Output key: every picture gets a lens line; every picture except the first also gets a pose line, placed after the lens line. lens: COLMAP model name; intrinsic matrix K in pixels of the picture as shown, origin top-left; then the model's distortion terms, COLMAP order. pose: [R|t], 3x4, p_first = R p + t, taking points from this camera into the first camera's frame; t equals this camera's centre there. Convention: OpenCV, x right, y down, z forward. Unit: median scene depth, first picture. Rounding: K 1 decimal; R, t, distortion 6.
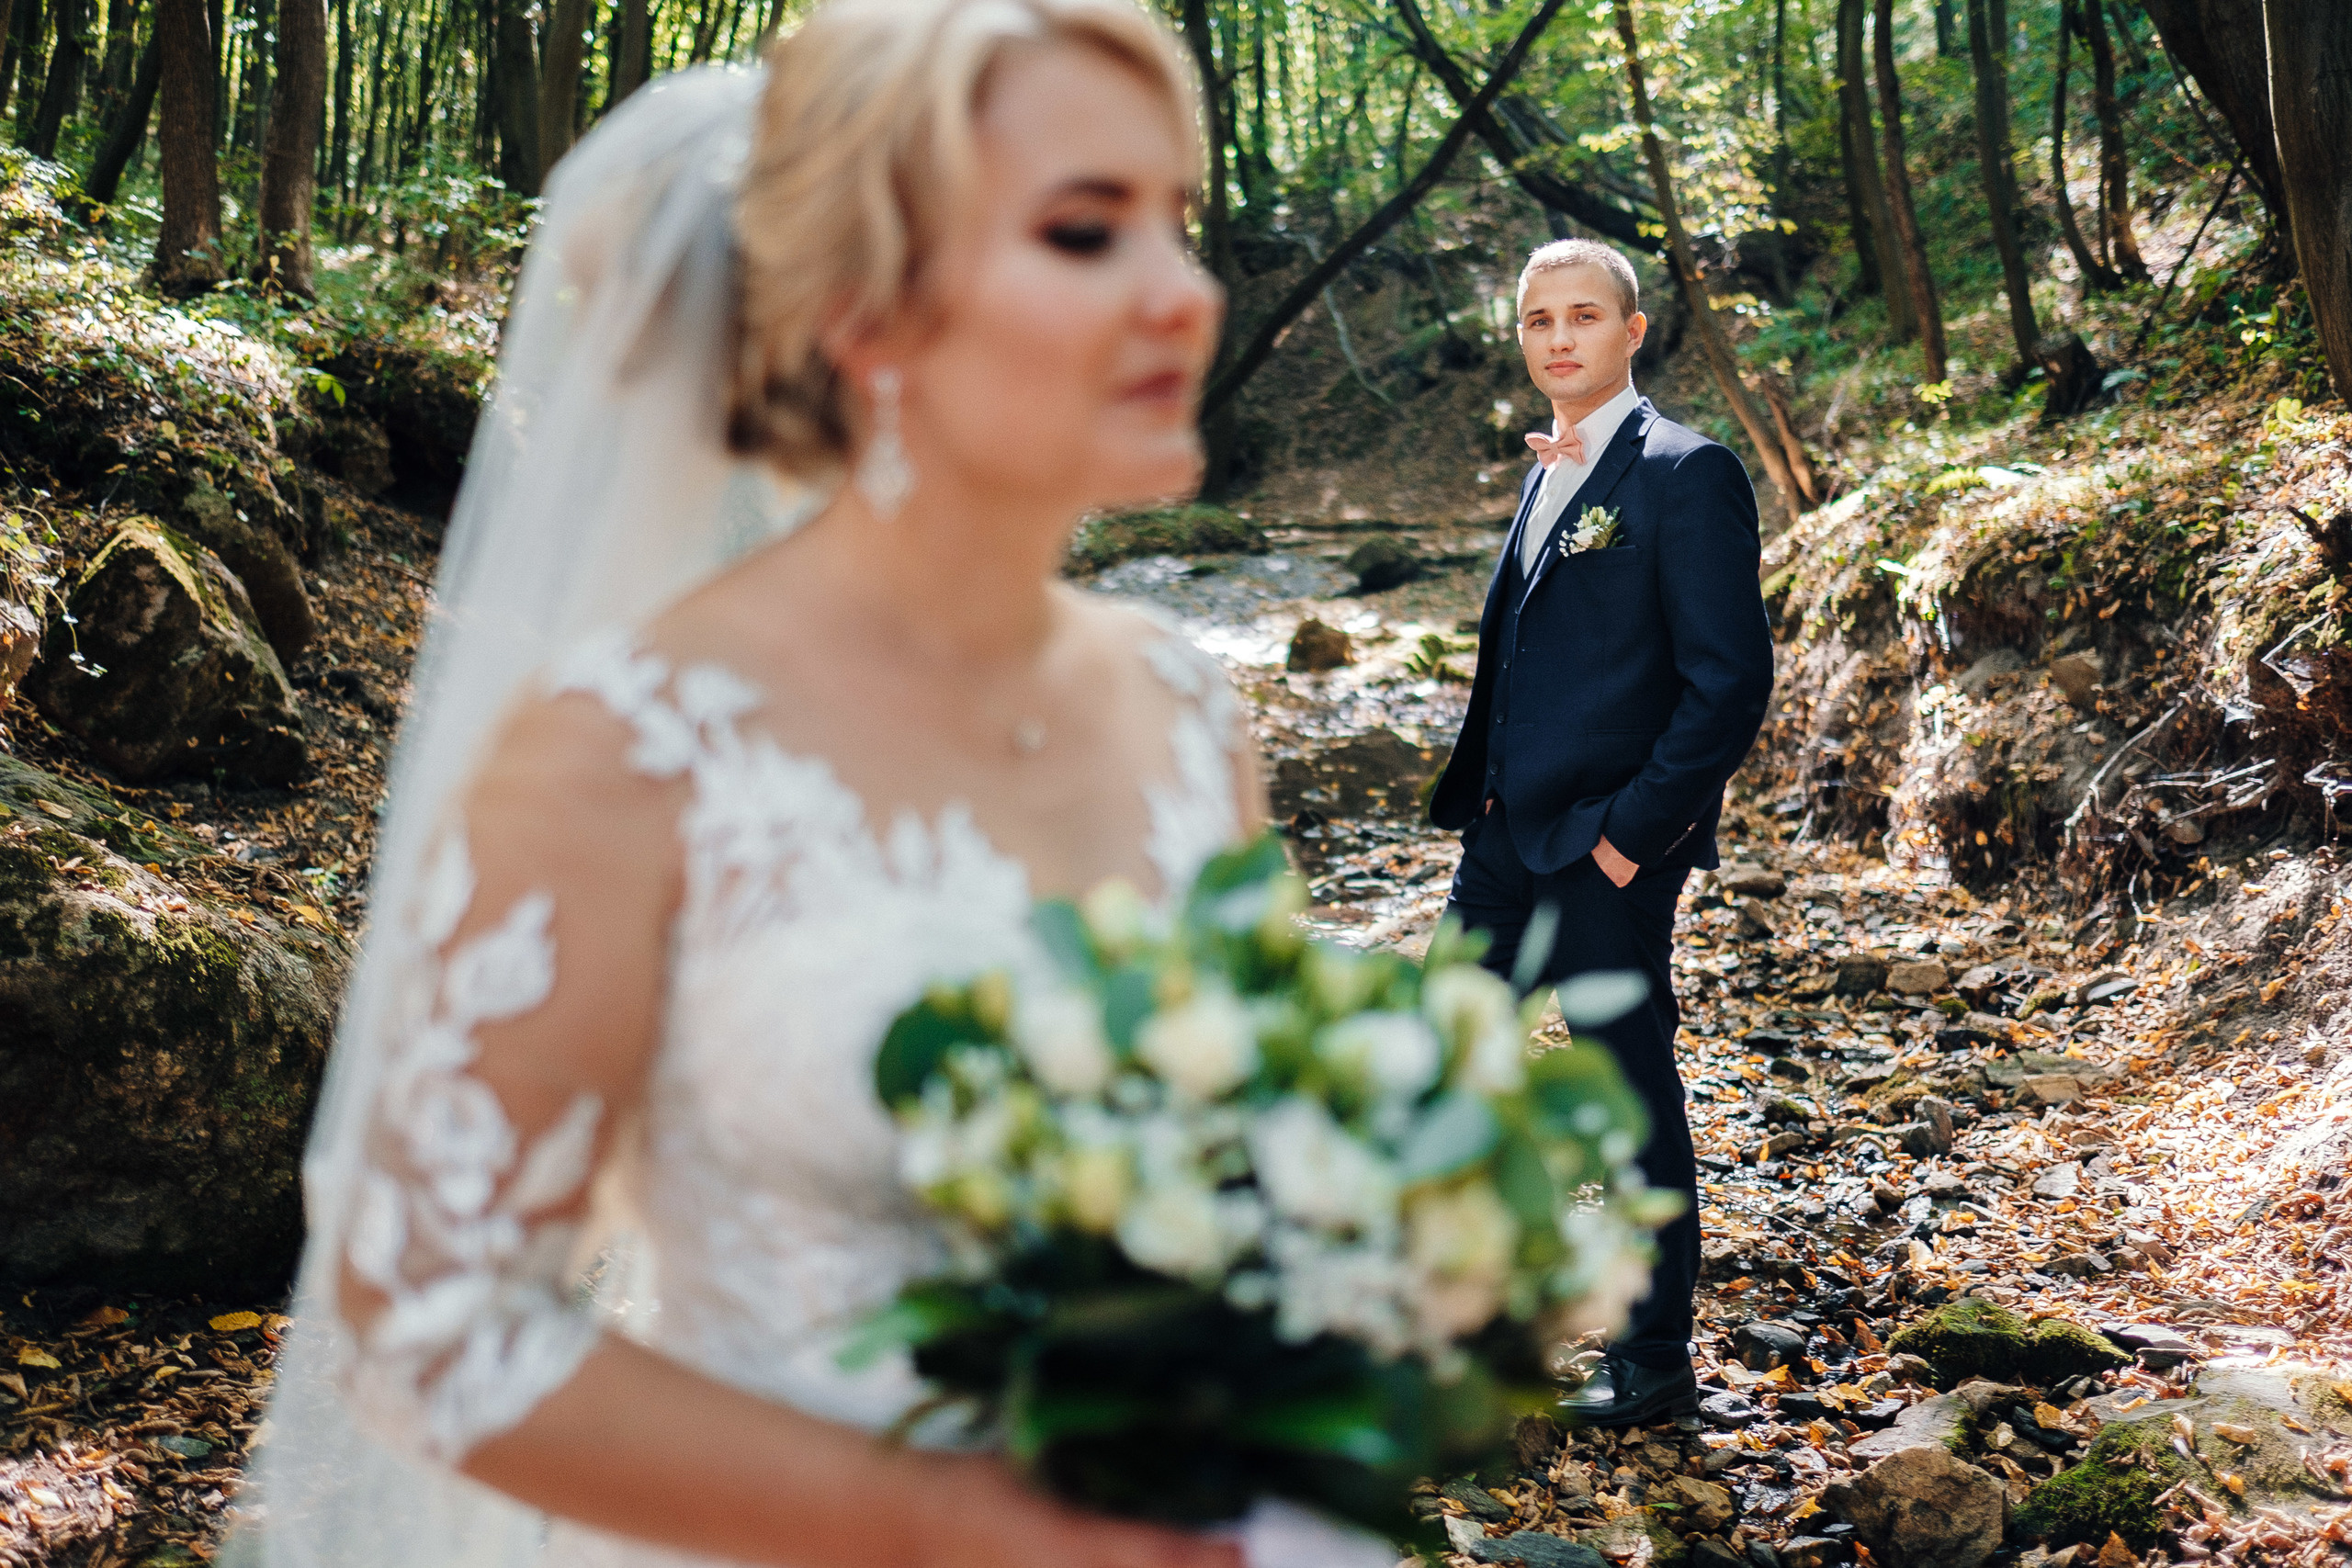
lens RADIAL K [[2062.8, 0, 1261.4], [0, 2062.8, 783.4], [0, 0, 1]] dist [0.003790, 0.002062]
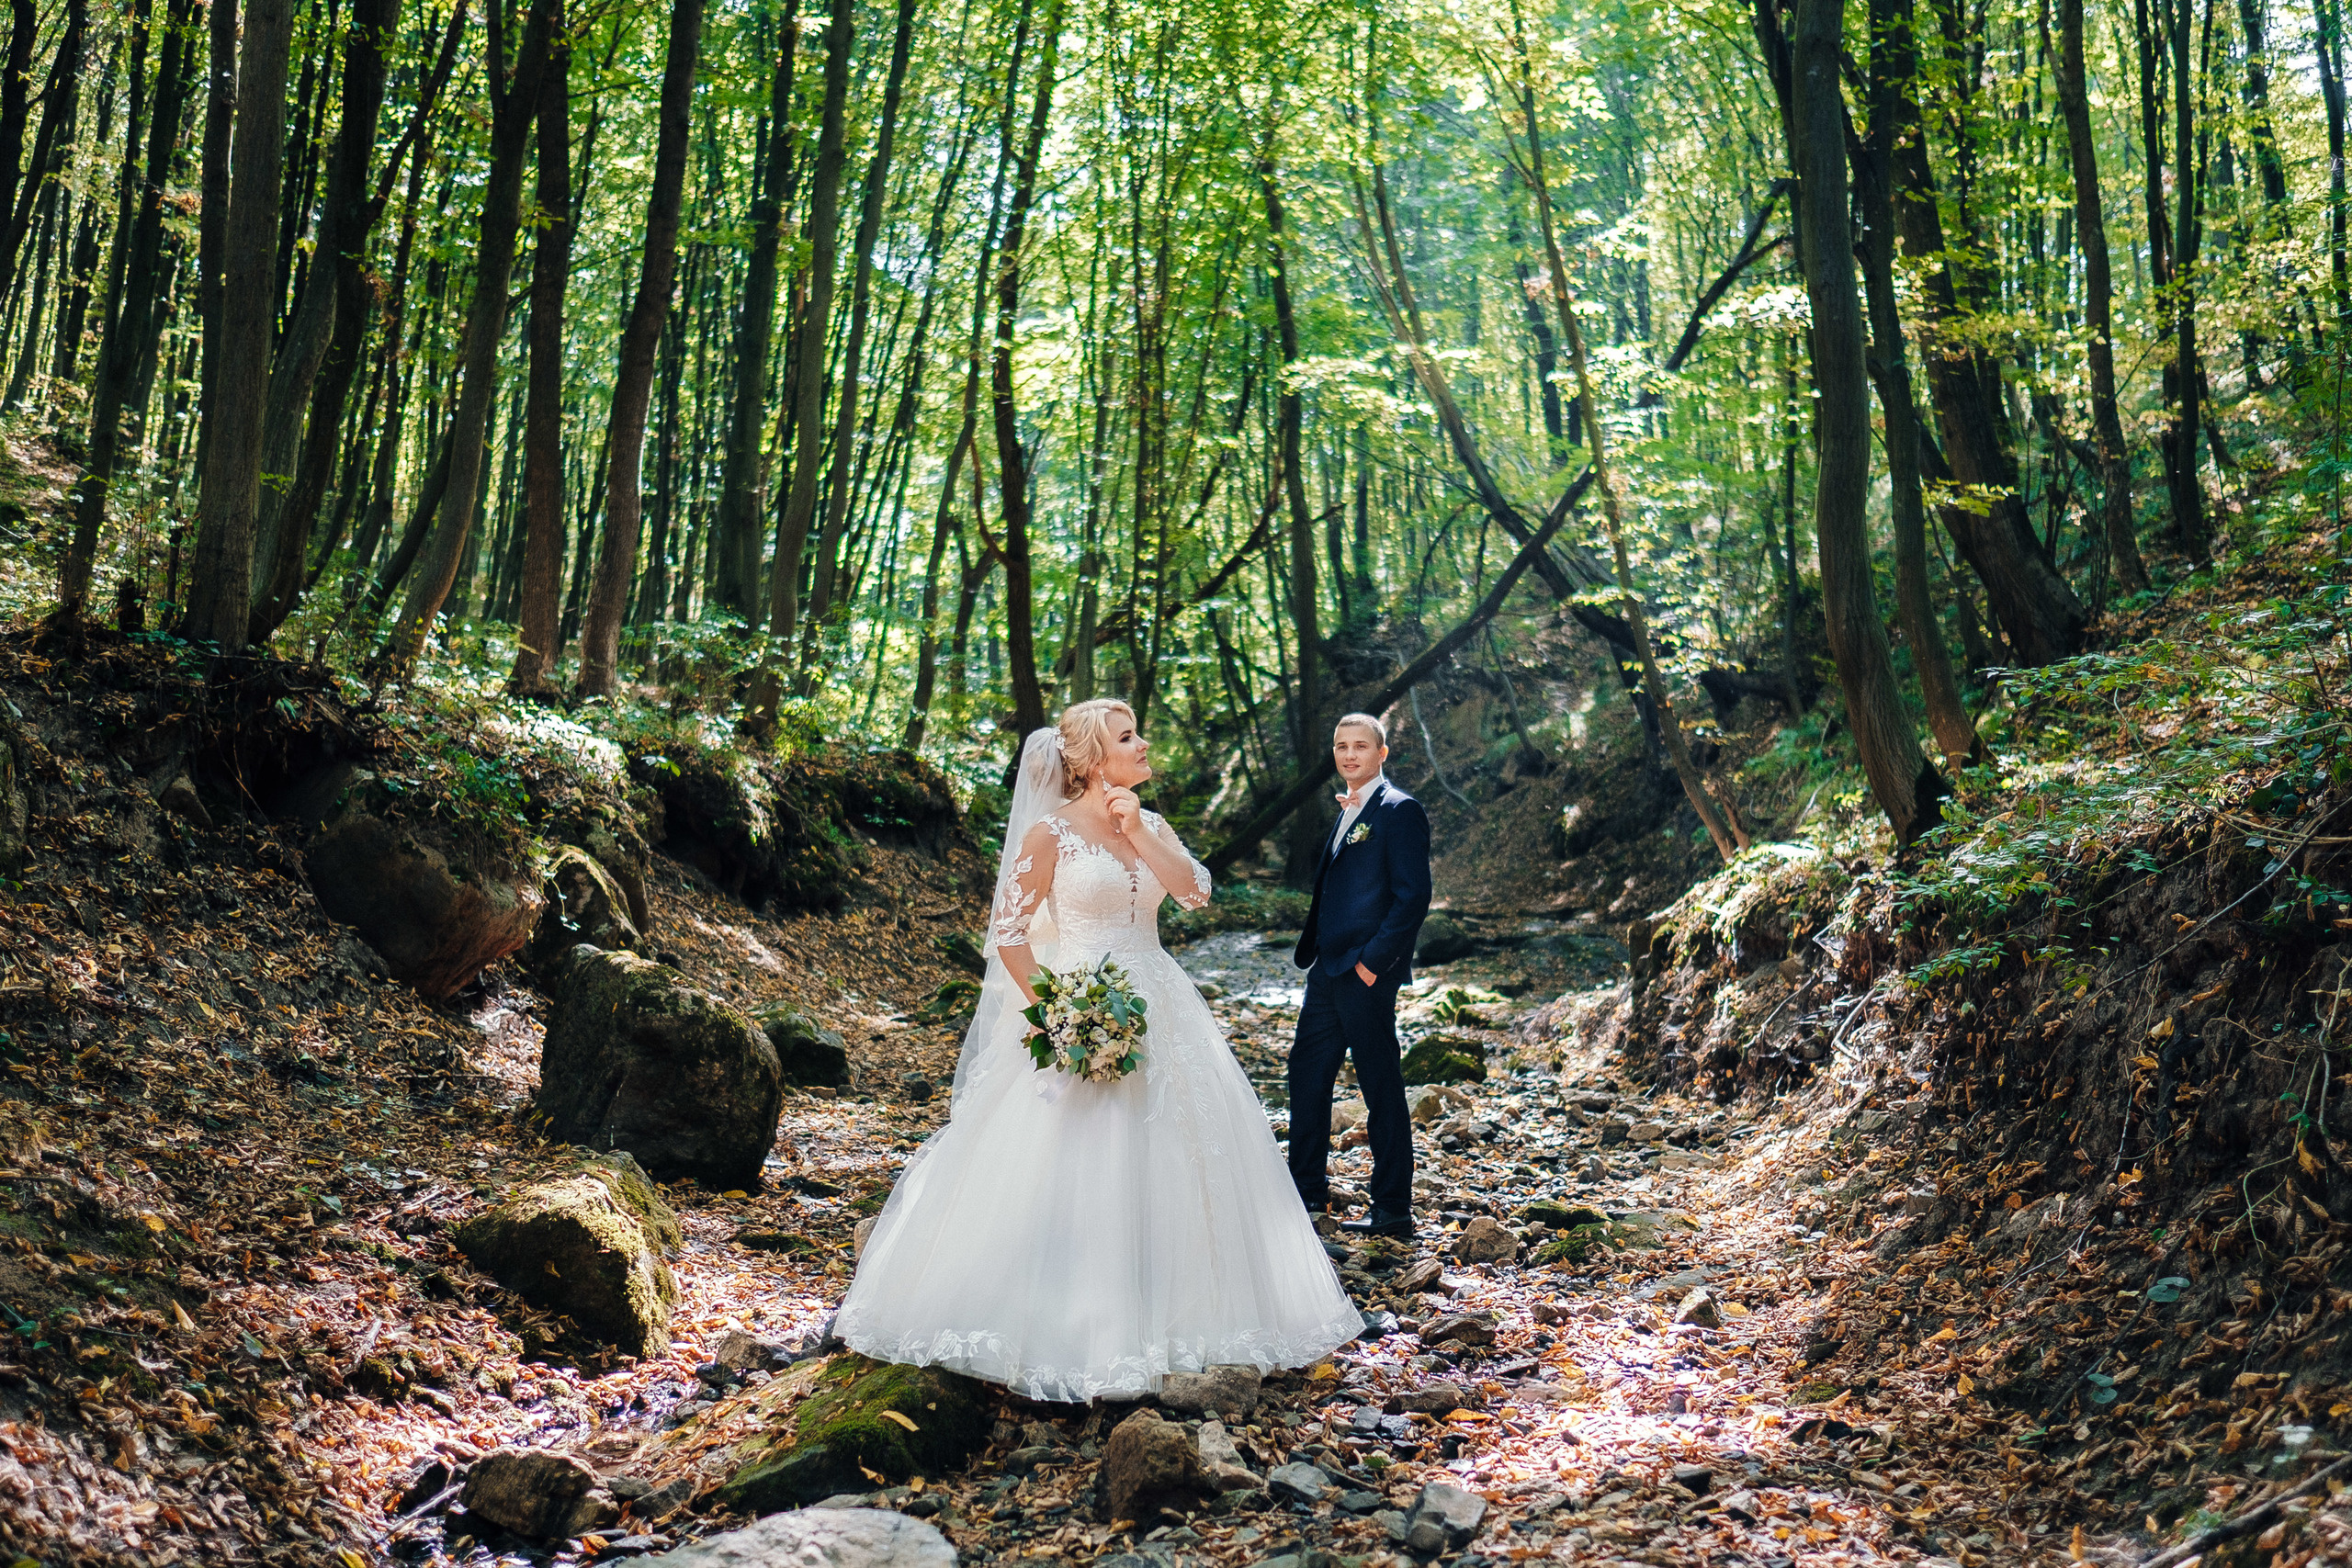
lens RADIAL K [[2062.8, 0, 1261.4], [0, 2062.8, 783.4], [0, 0, 1]] dist [0.003790, 0.002062]
pose [[0.998516, 0.020273, -0.050540, 0.028926], [-0.029577, 0.981191, -0.190760, 0.047862], [0.045722, 0.191972, 0.980335, -0.232127]]
